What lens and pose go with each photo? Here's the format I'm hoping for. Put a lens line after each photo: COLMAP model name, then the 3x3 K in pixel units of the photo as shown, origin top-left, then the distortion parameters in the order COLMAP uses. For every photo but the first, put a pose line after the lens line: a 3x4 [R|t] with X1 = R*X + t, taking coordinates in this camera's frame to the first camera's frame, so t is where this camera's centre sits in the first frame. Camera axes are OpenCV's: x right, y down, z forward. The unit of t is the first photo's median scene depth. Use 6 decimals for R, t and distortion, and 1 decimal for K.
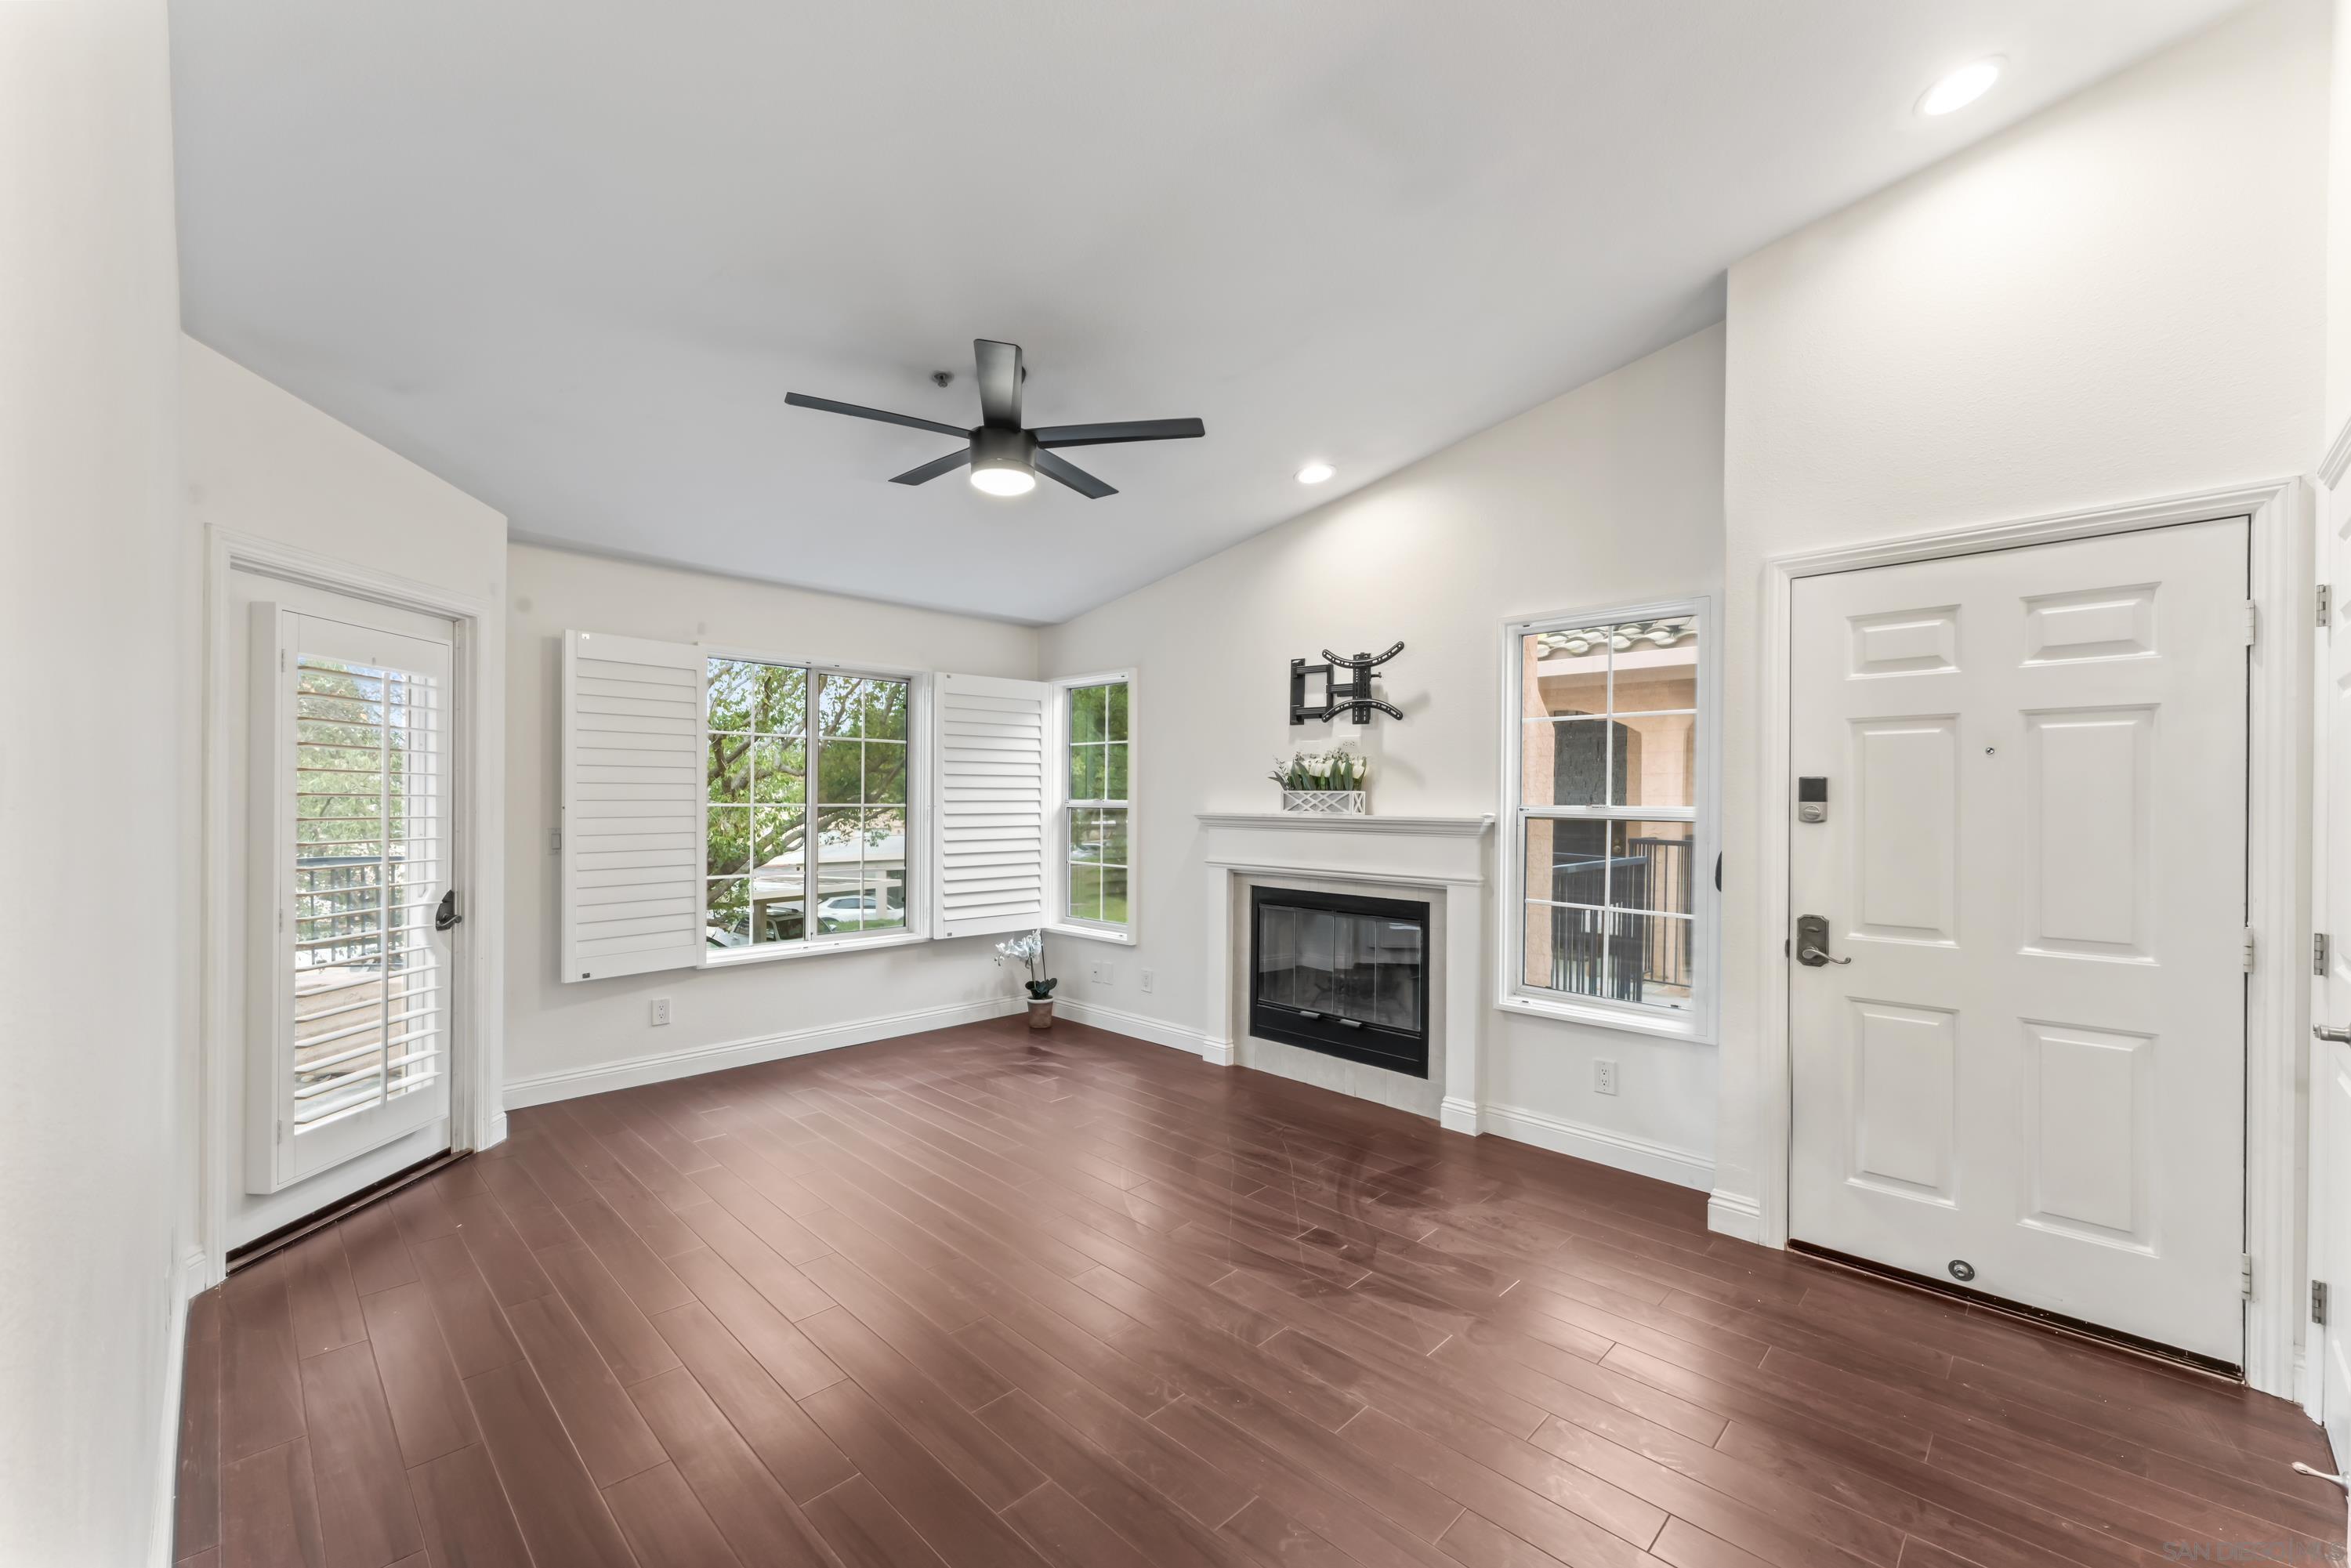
lens RADIAL K [[937.9, 0, 1173.1], [0, 937.9, 802.0], [0, 0, 1]] dist [-0.000224, 0.000870]
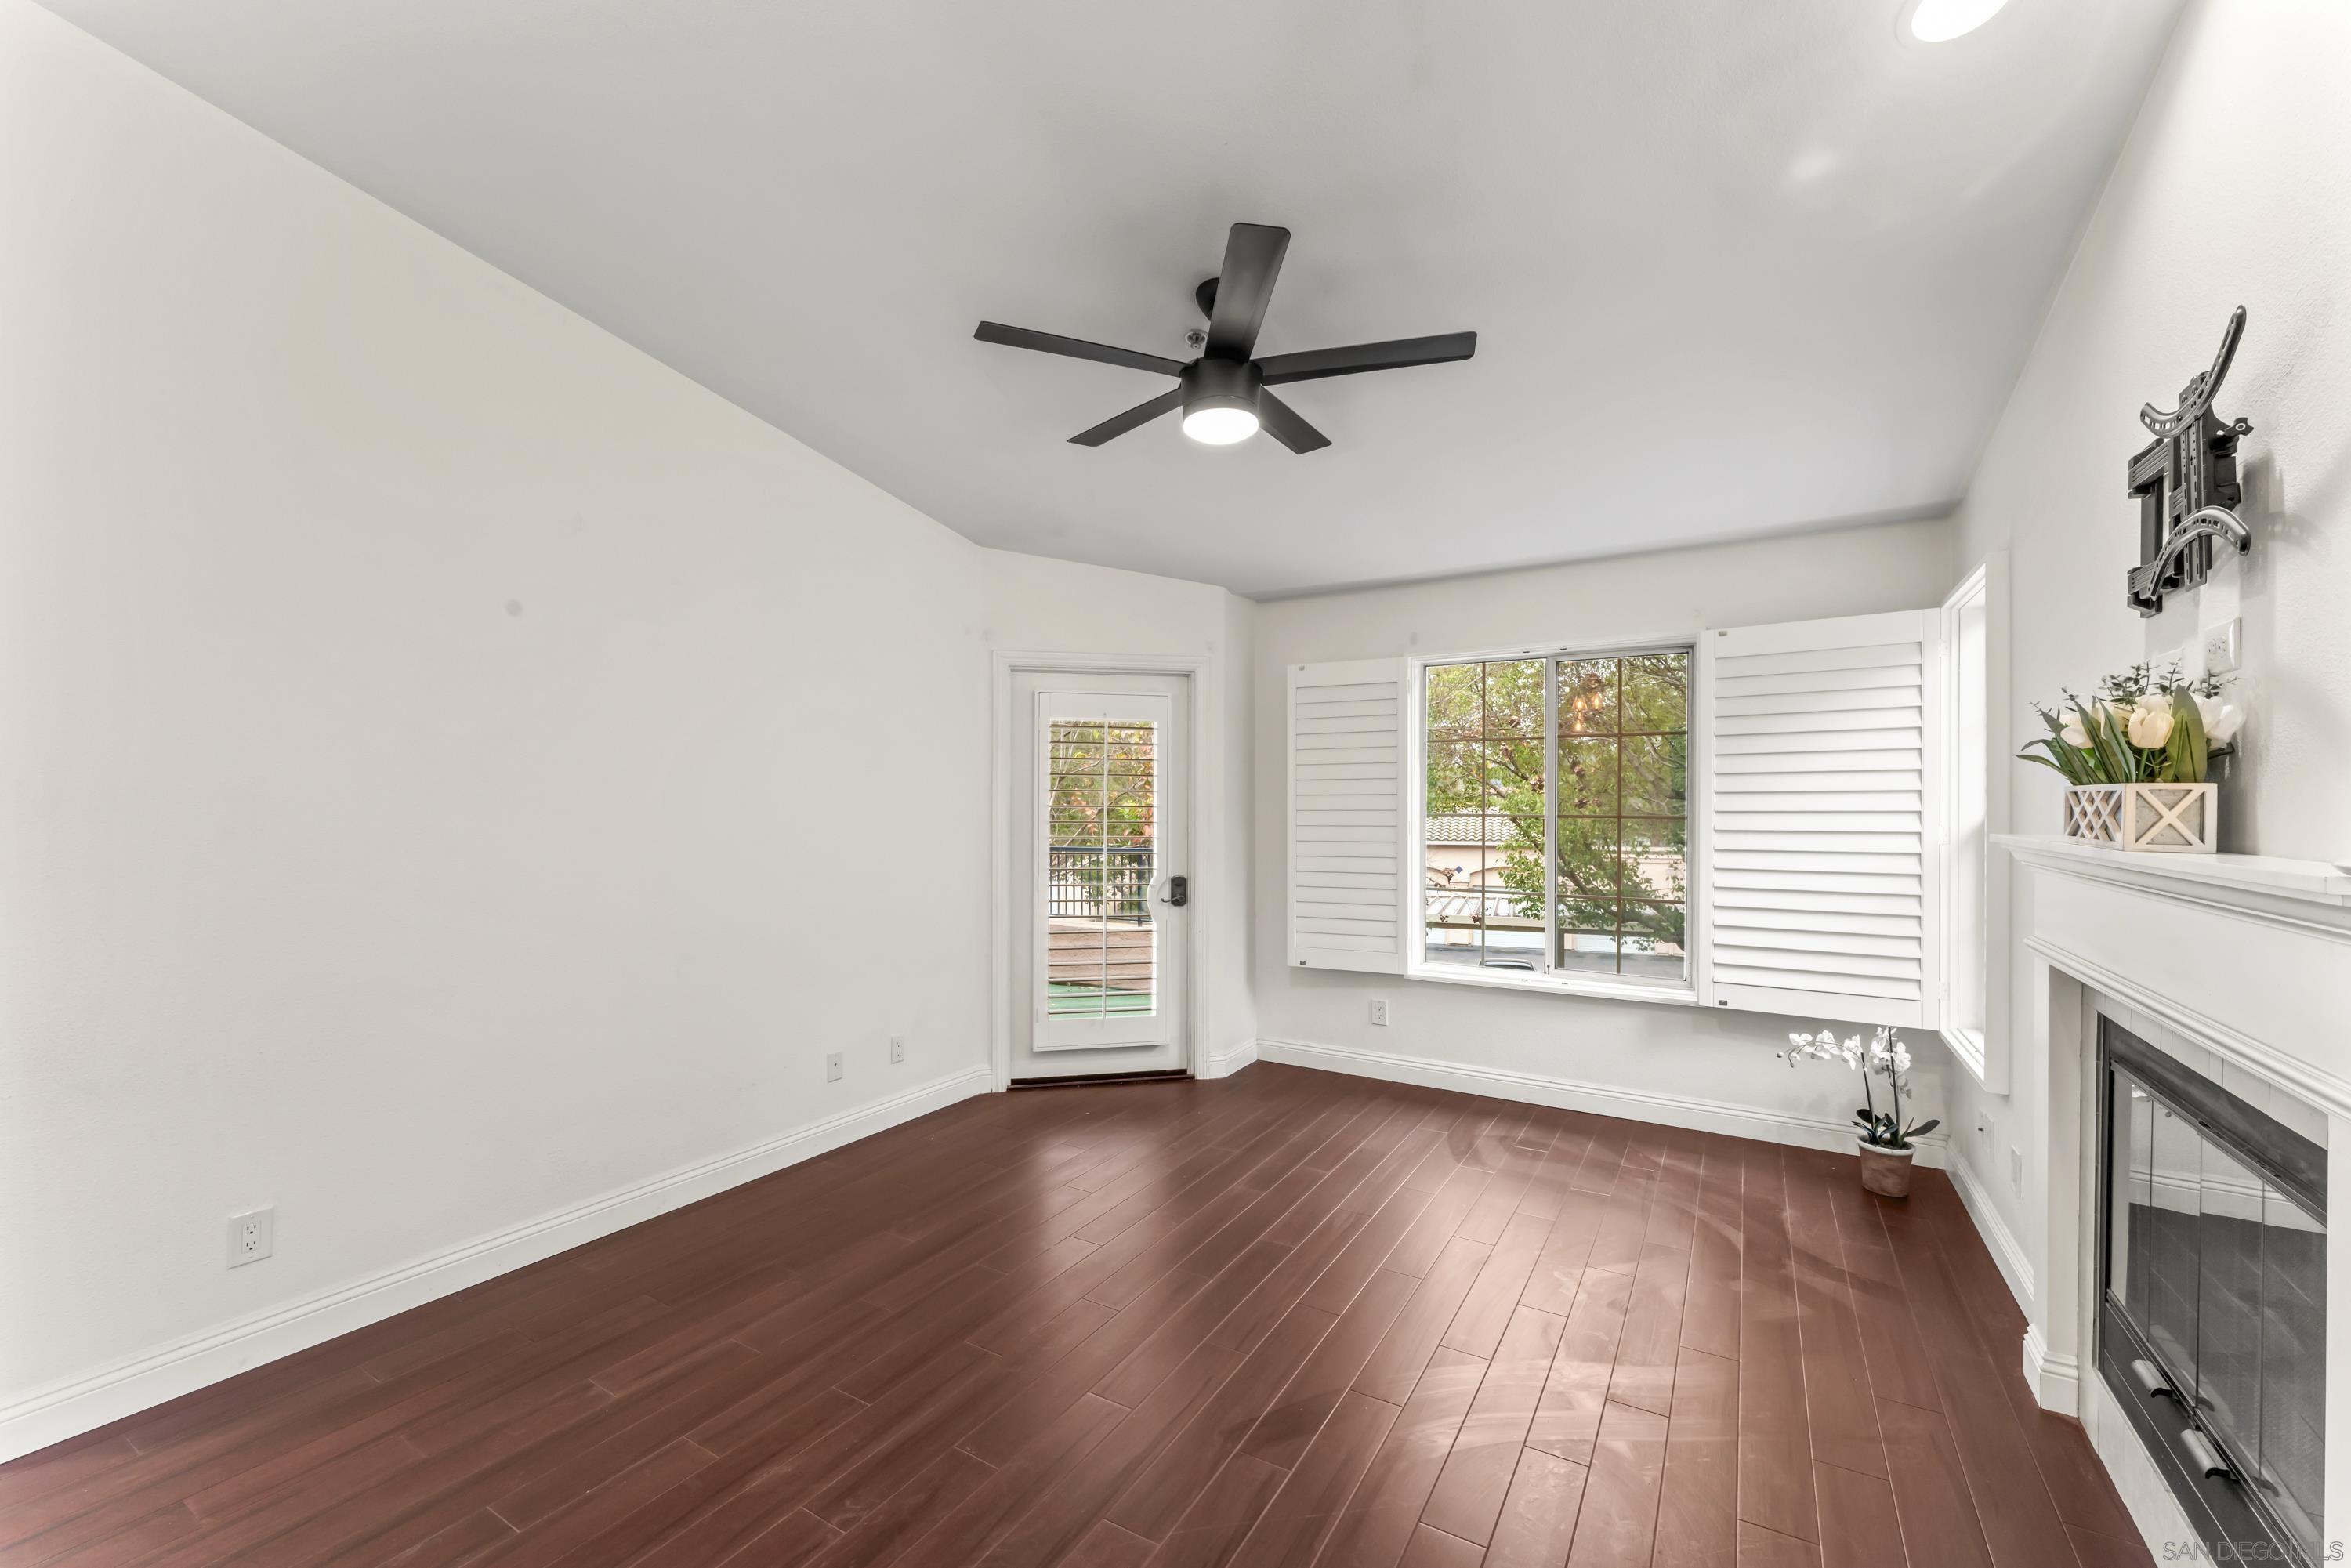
lens RADIAL K [[937.9, 0, 1177.2], [0, 937.9, 804.9], [0, 0, 1]] dist [-0.000224, 0.000870]
pose [[0.229732, -0.004987, -0.973241, 0.456539], [-0.001928, 0.999983, -0.005579, -0.001709], [0.973252, 0.003158, 0.229718, 0.580422]]
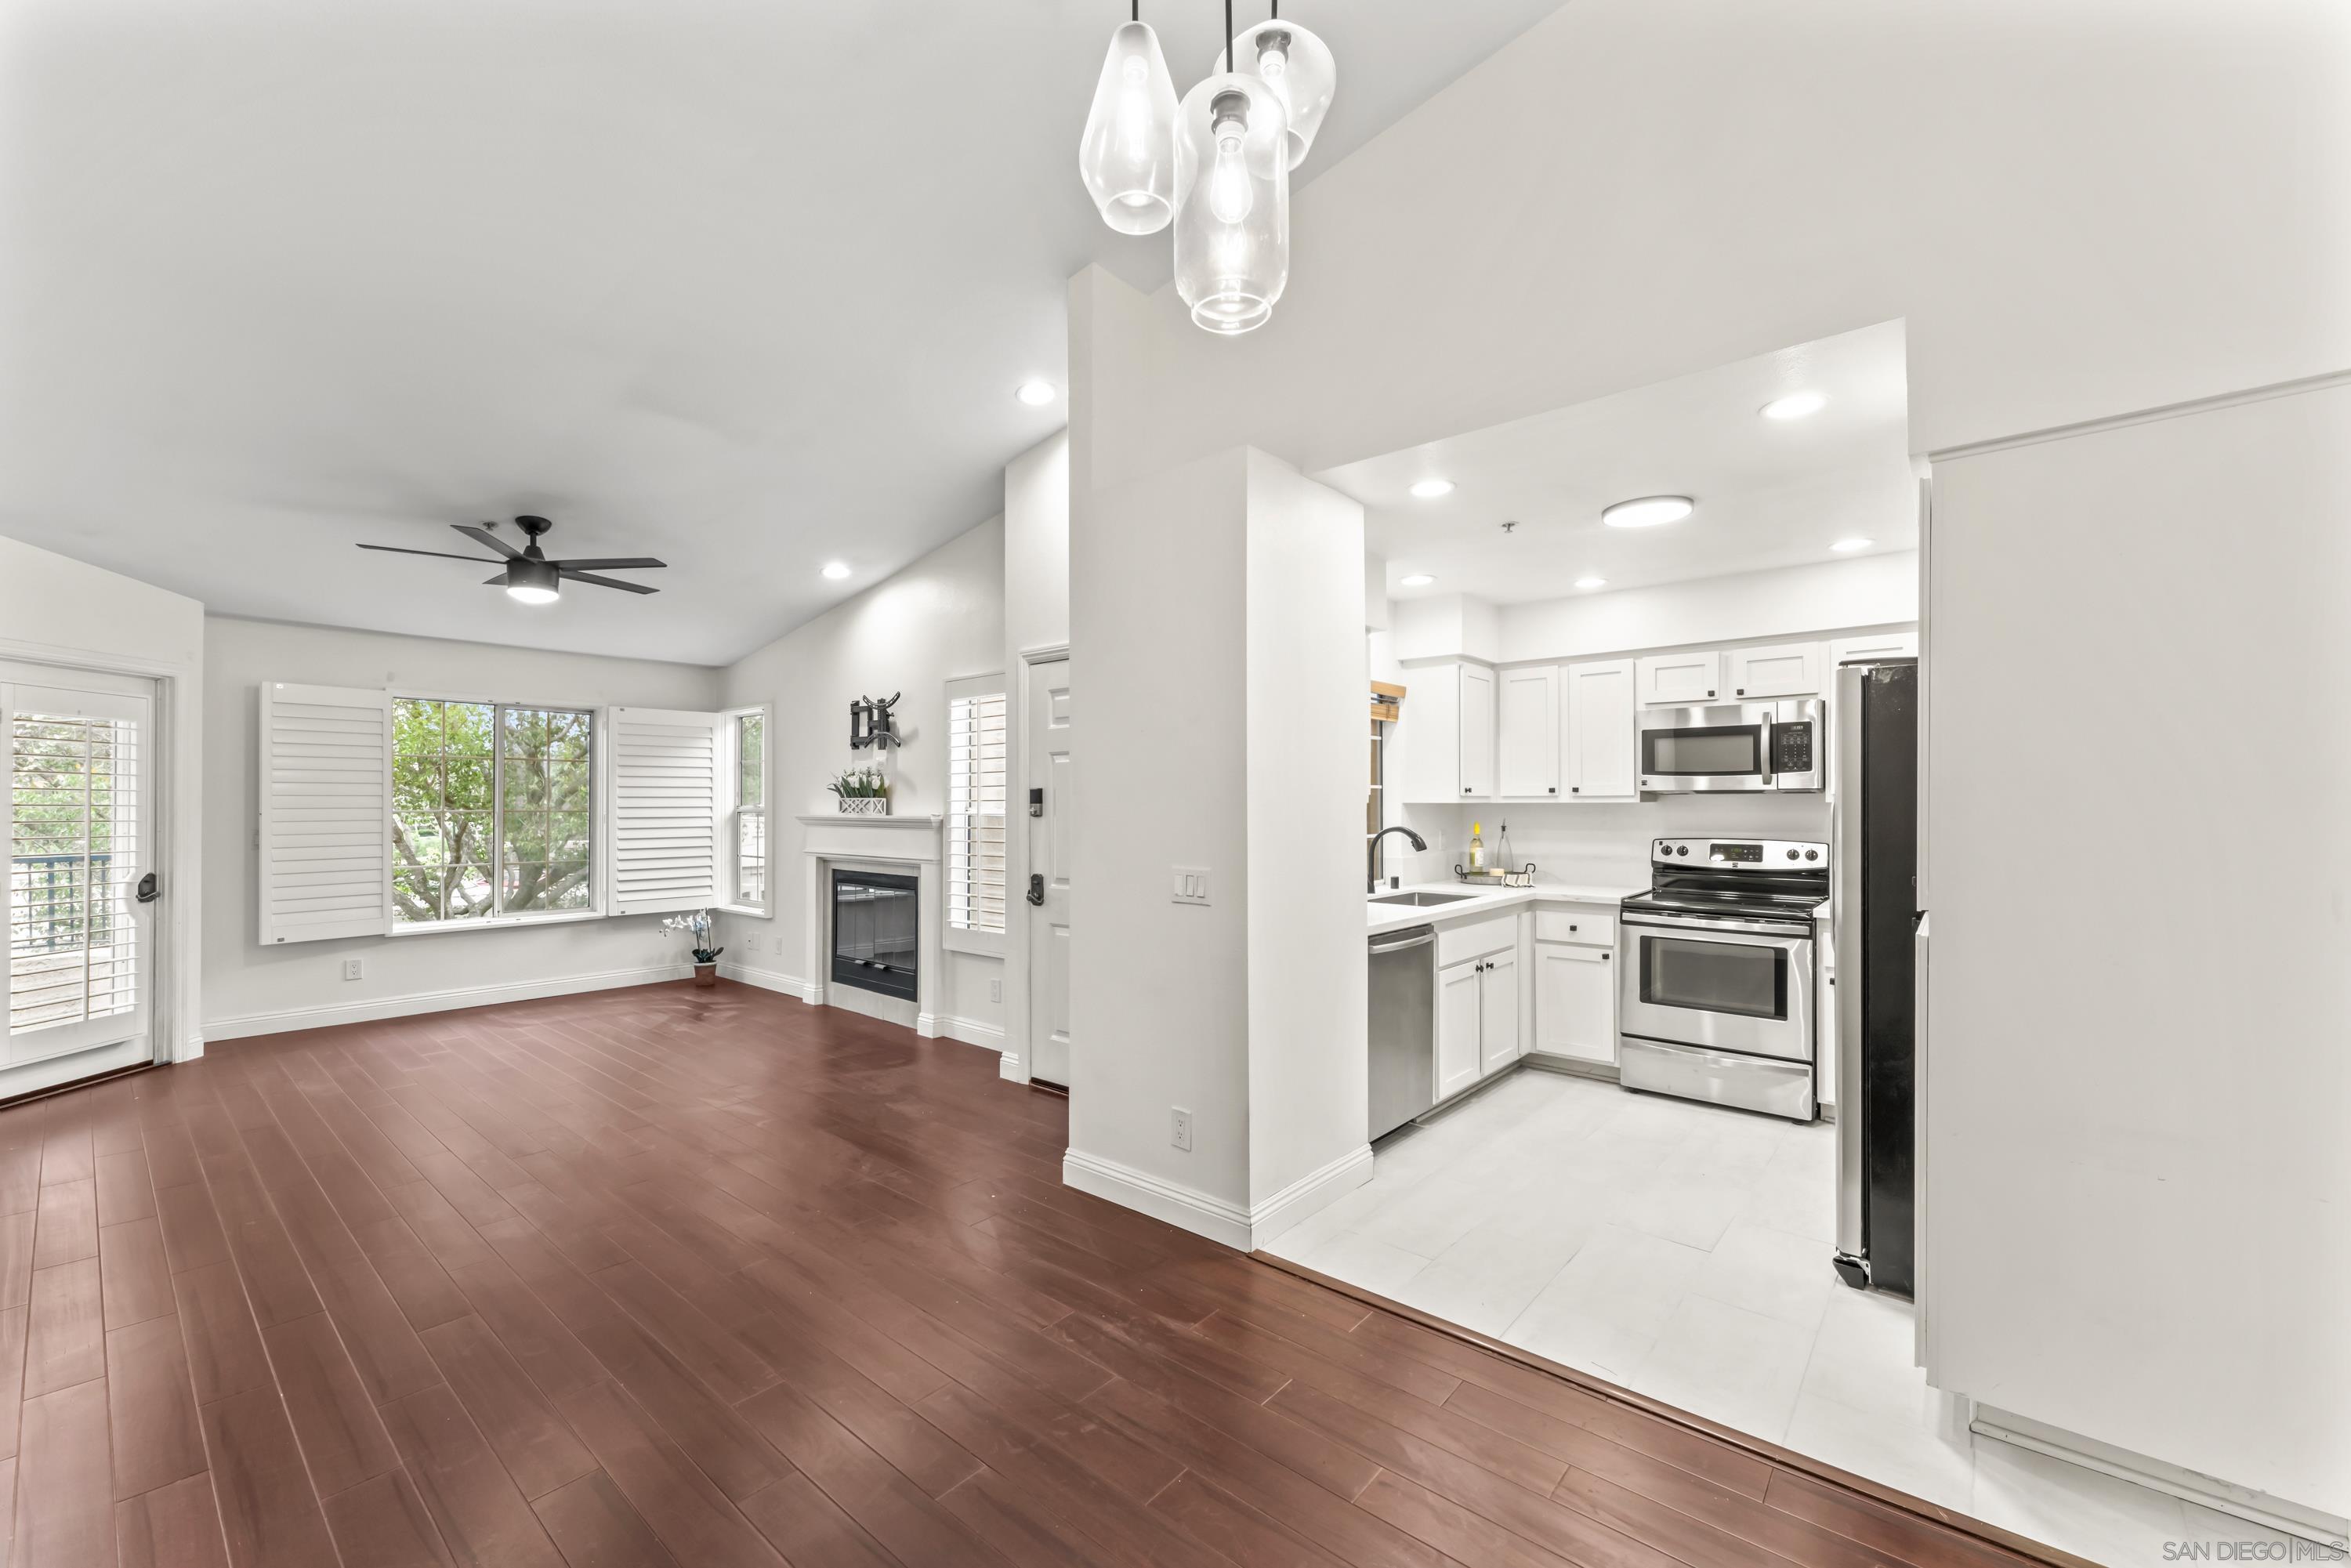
lens RADIAL K [[937.9, 0, 1173.9], [0, 937.9, 798.8], [0, 0, 1]] dist [-0.000224, 0.000870]
pose [[0.997313, -0.005975, 0.073011, 0.543226], [0.006669, 0.999935, -0.009267, 0.005368], [-0.072951, 0.009729, 0.997288, -0.425461]]
